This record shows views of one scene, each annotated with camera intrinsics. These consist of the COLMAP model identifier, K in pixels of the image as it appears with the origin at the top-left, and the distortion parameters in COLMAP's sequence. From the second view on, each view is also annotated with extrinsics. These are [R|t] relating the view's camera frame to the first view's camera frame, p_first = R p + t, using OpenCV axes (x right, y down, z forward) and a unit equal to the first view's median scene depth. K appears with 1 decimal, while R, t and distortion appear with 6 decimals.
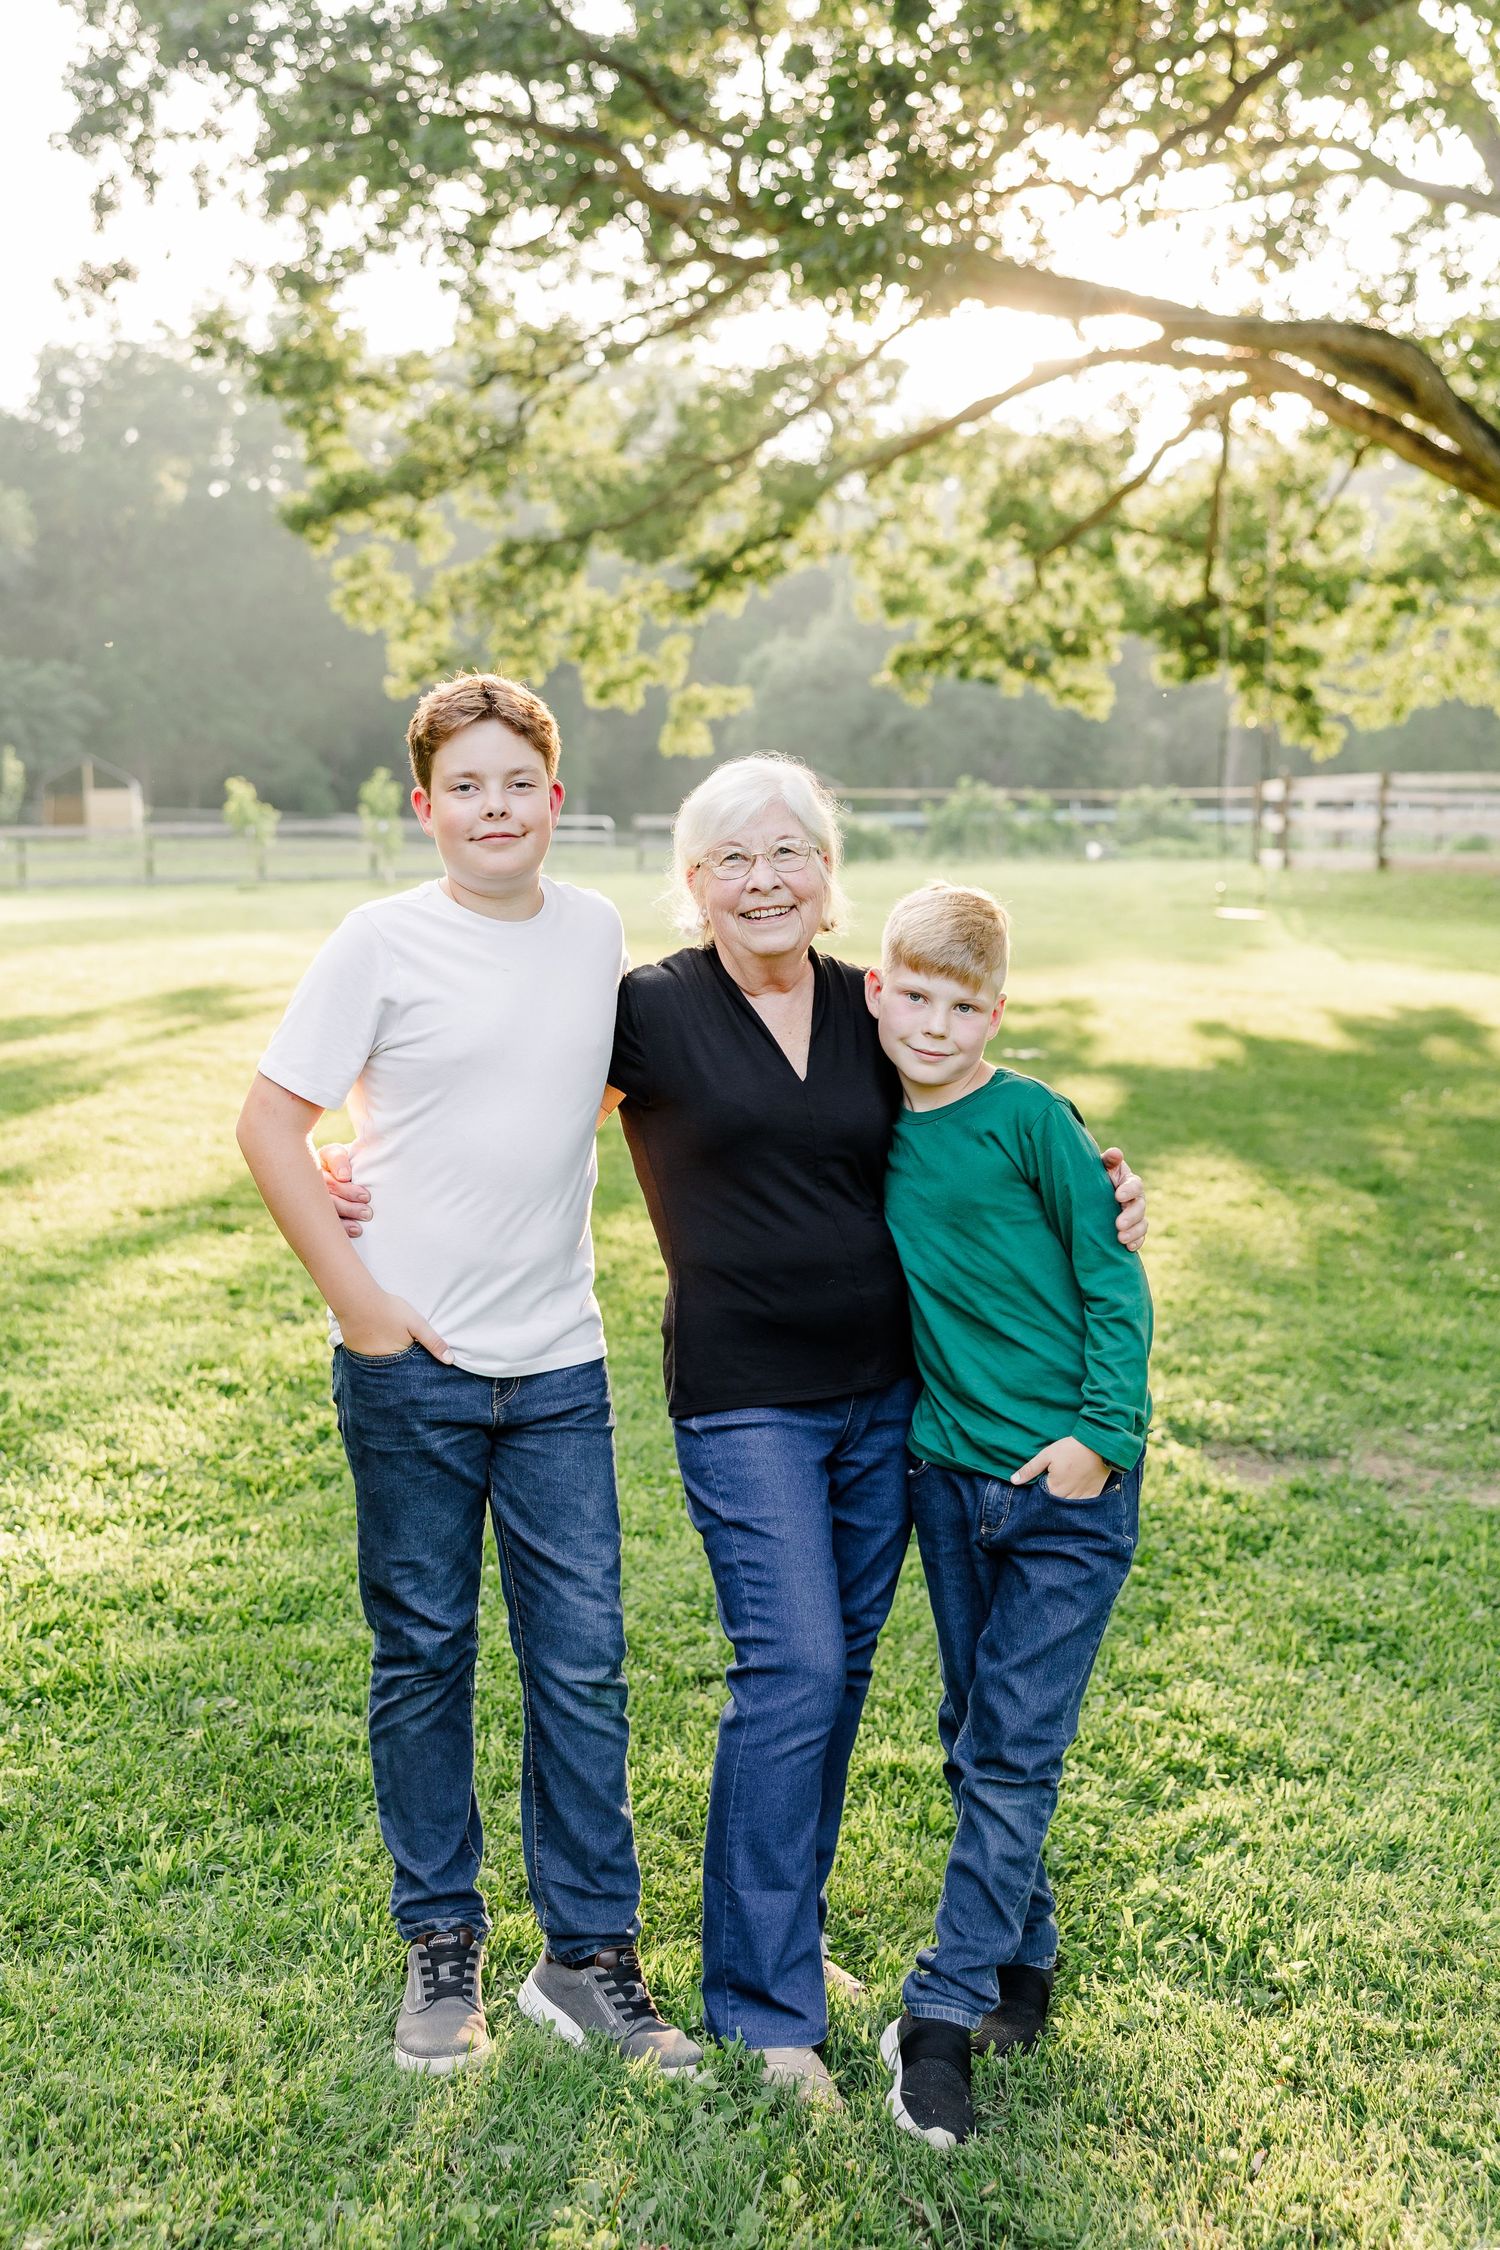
lens RADIAL K [[2622.9, 0, 696.1], [0, 2622.9, 1008.8], [0, 0, 1]] dist [0.000849, 0.009387]
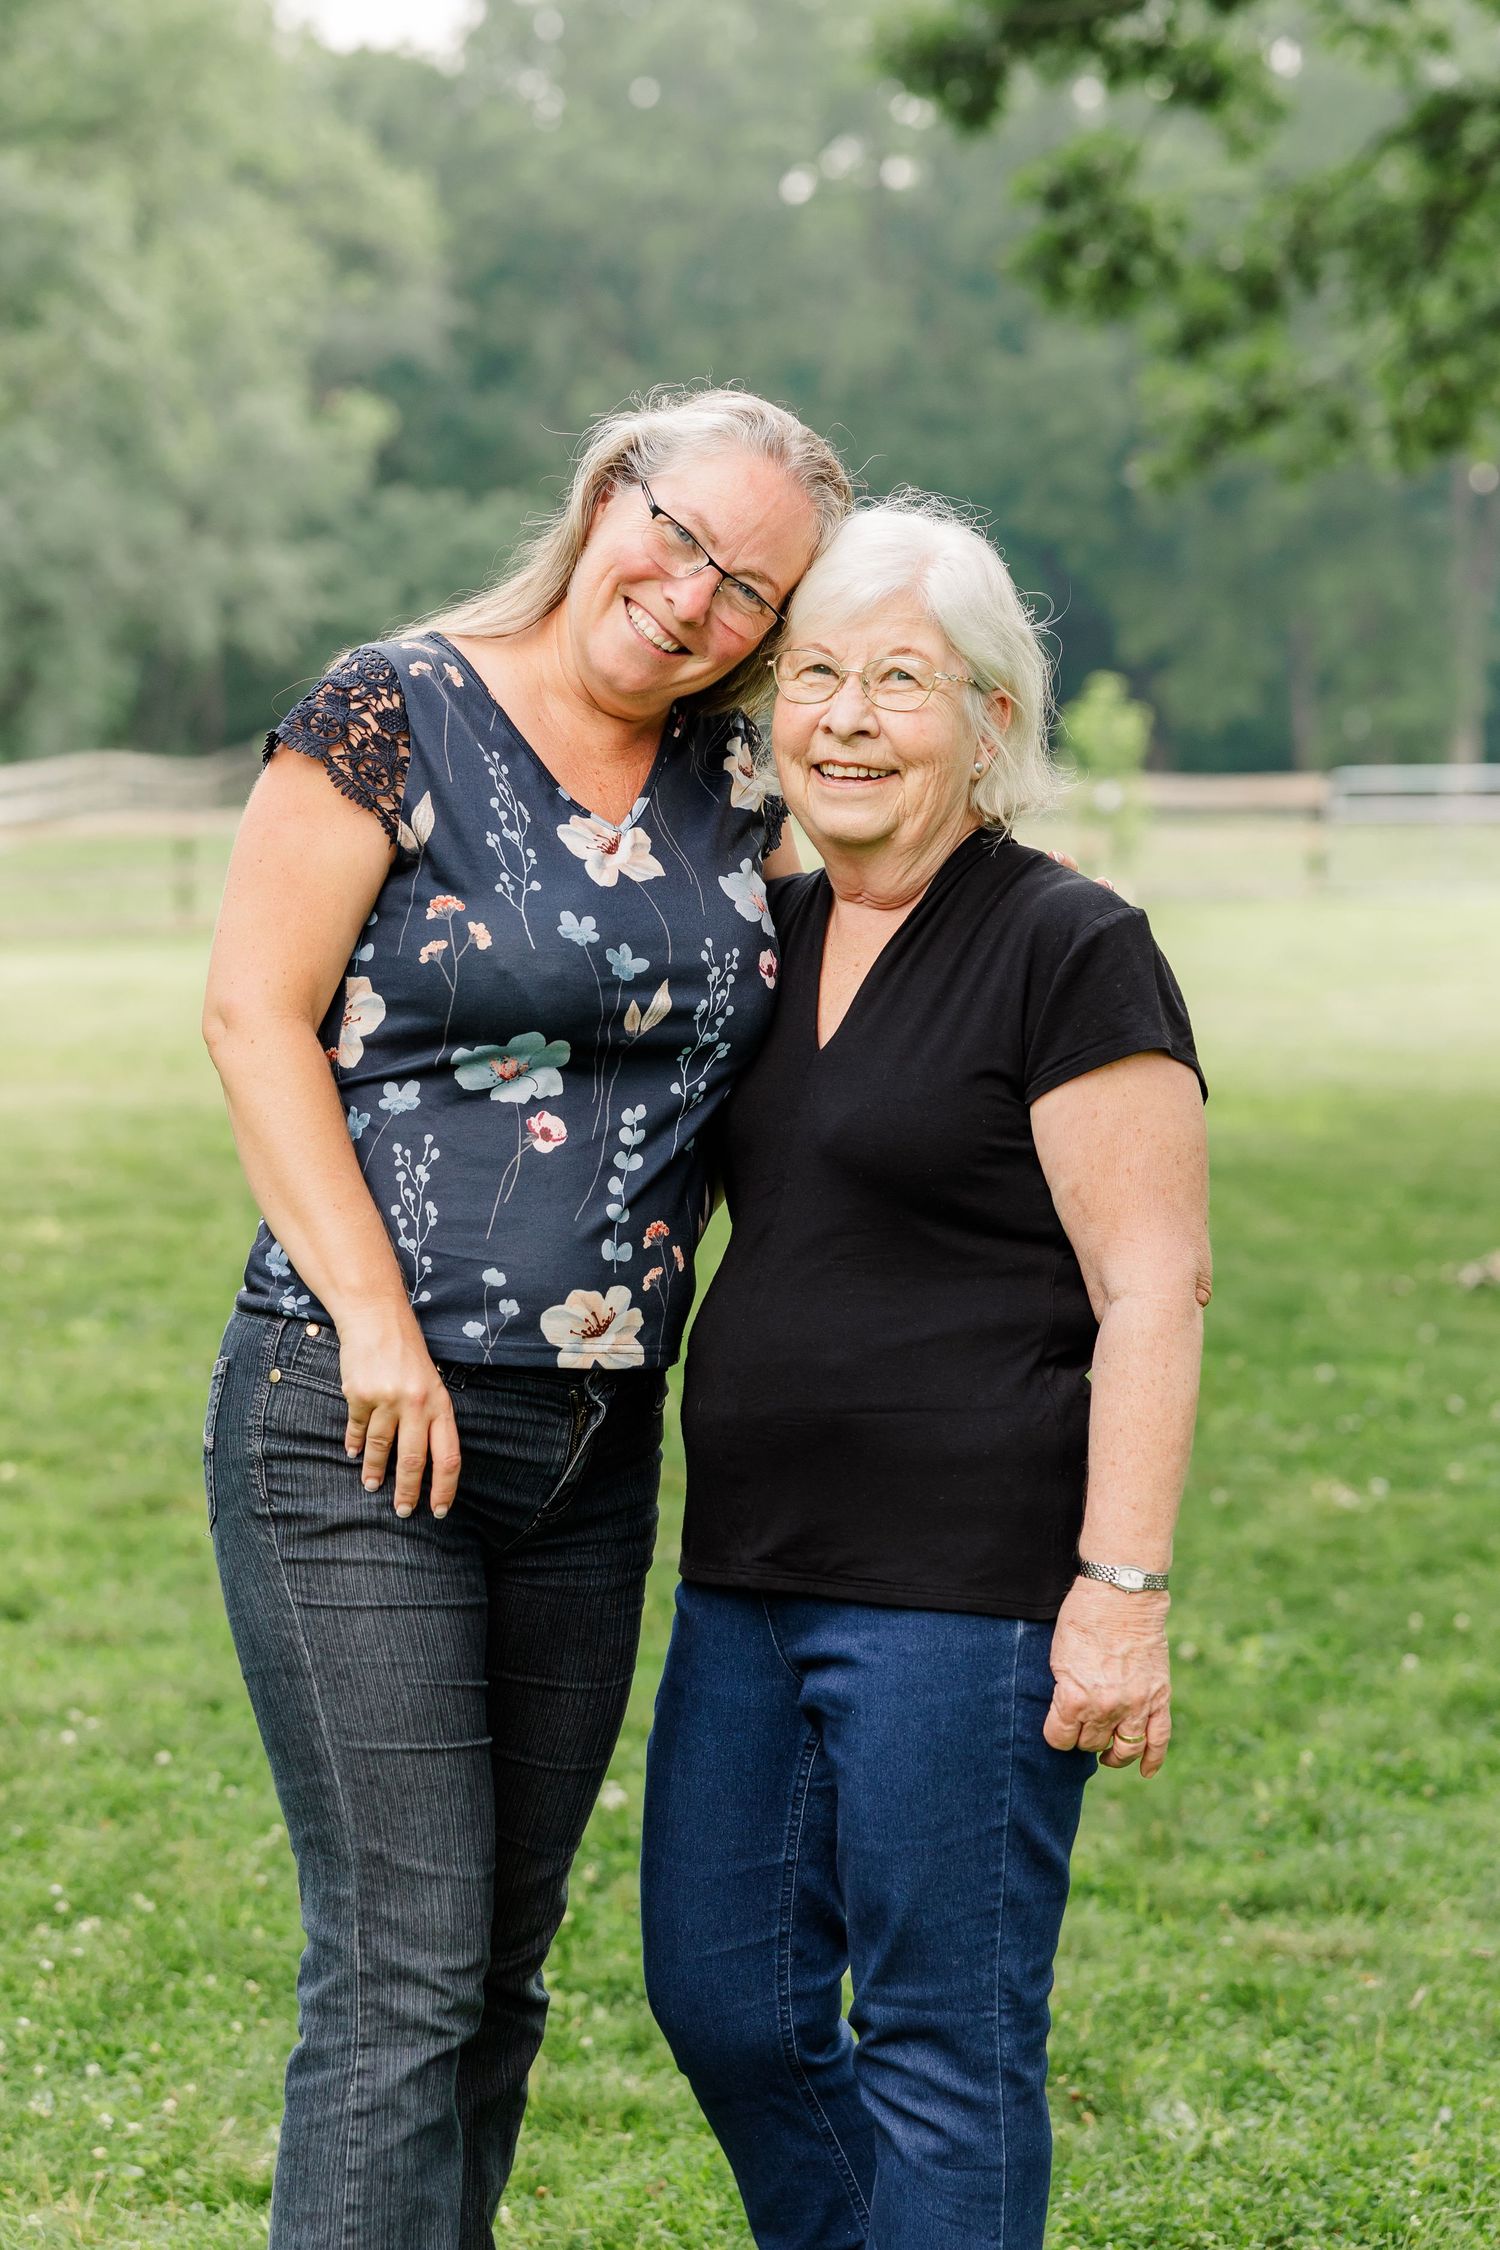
lens RADIAL K [[4542.2, 0, 750.0], [0, 4542.2, 1125.0], [0, 0, 1]] dist [-0.058628, -0.134071]
pose [[0.981417, 0.003092, -0.191862, -0.035711], [-0.002105, 0.999983, 0.005352, -0.021024], [0.191876, -0.004849, 0.981407, 0.255726]]
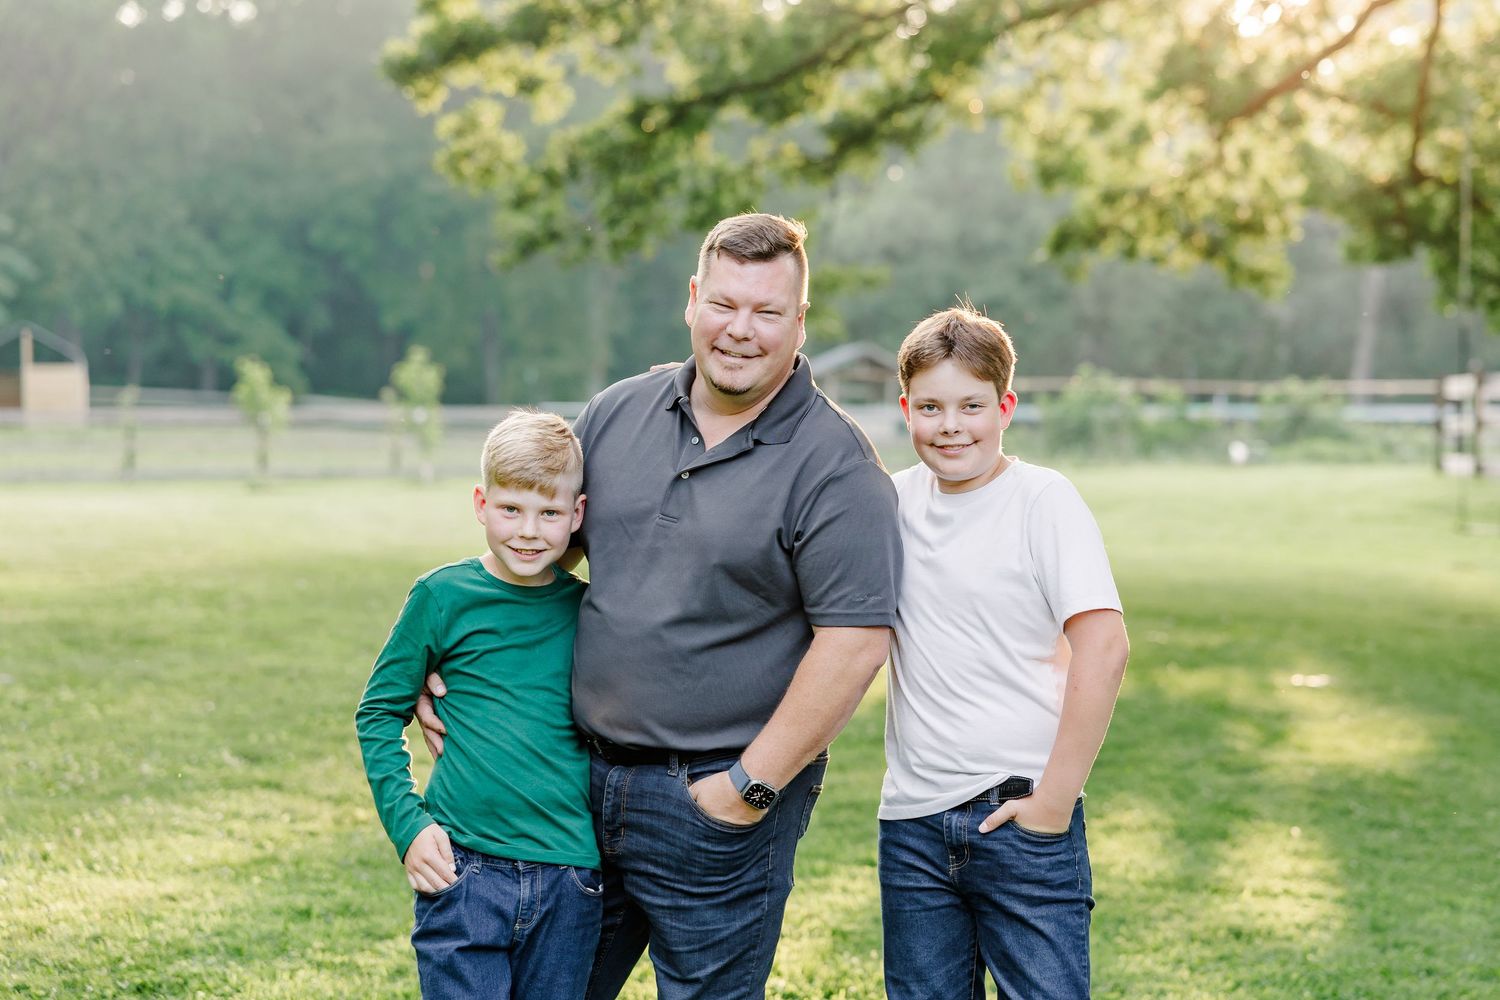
lens RADIAL K [[3132.2, 0, 848.8], [0, 3132.2, 499.4], [0, 0, 1]] dist [-0.000803, 0.007333]
pose [[0.998793, 0.009990, 0.048083, -0.043002], [-0.007936, 0.999055, -0.042725, 0.000830], [-0.048464, 0.042292, 0.997929, -0.044679]]
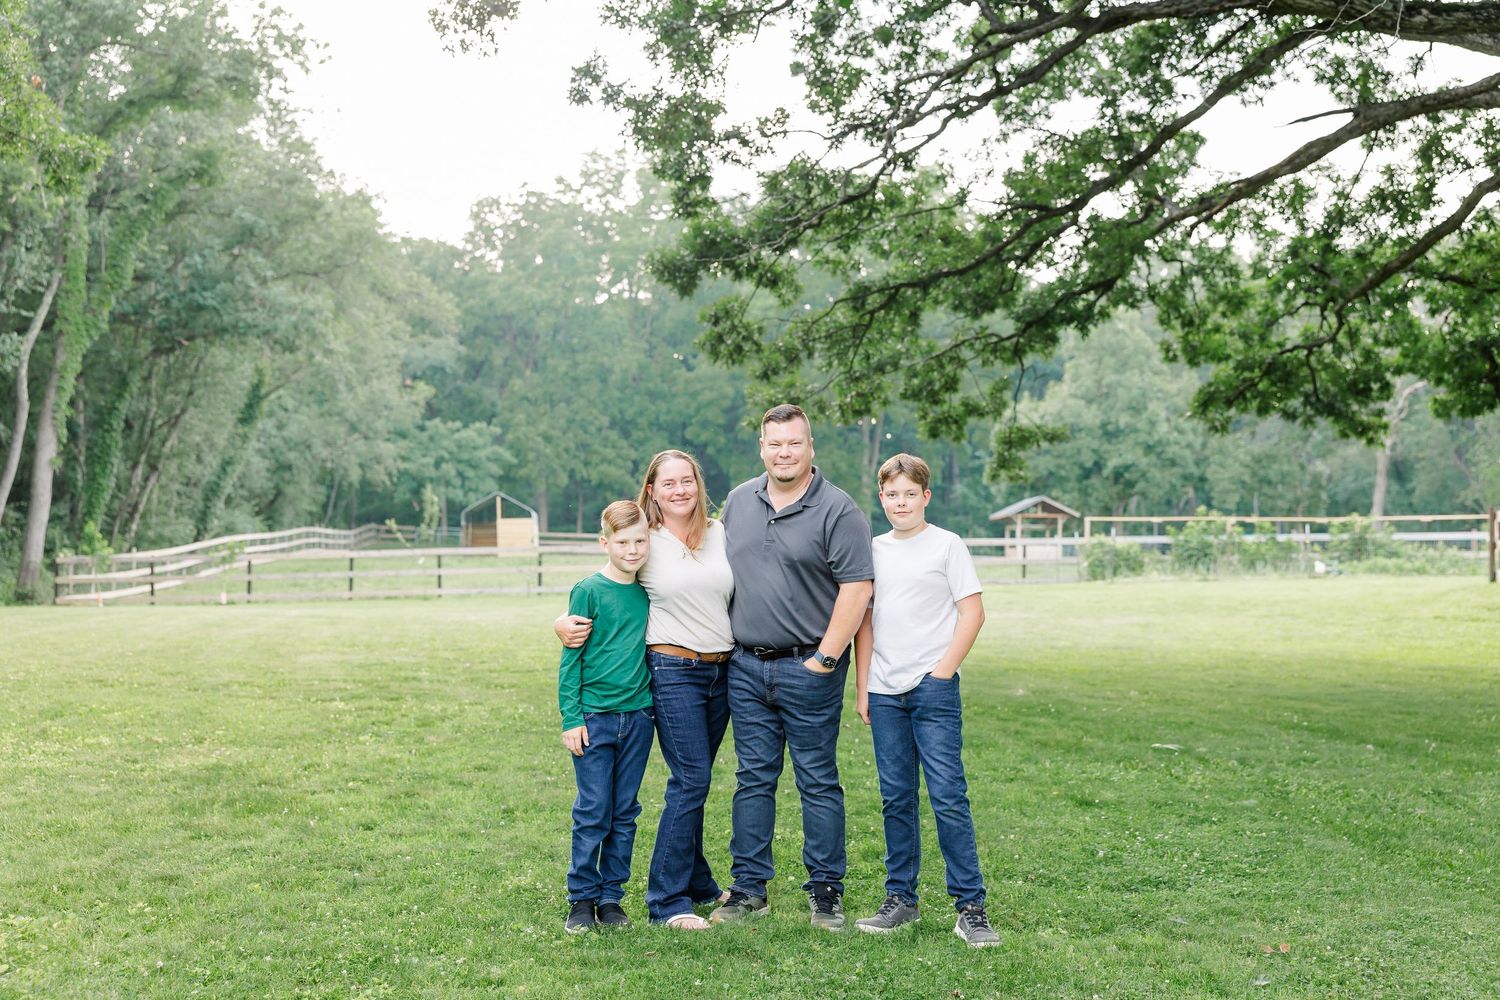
lens RADIAL K [[1874.9, 0, 747.6], [0, 1874.9, 470.8], [0, 0, 1]] dist [0.006549, 0.003976]
pose [[0.994965, -0.004776, -0.100108, -0.034517], [-0.006020, 0.994213, -0.107262, -0.017484], [0.100041, 0.107325, 0.989178, 0.207411]]
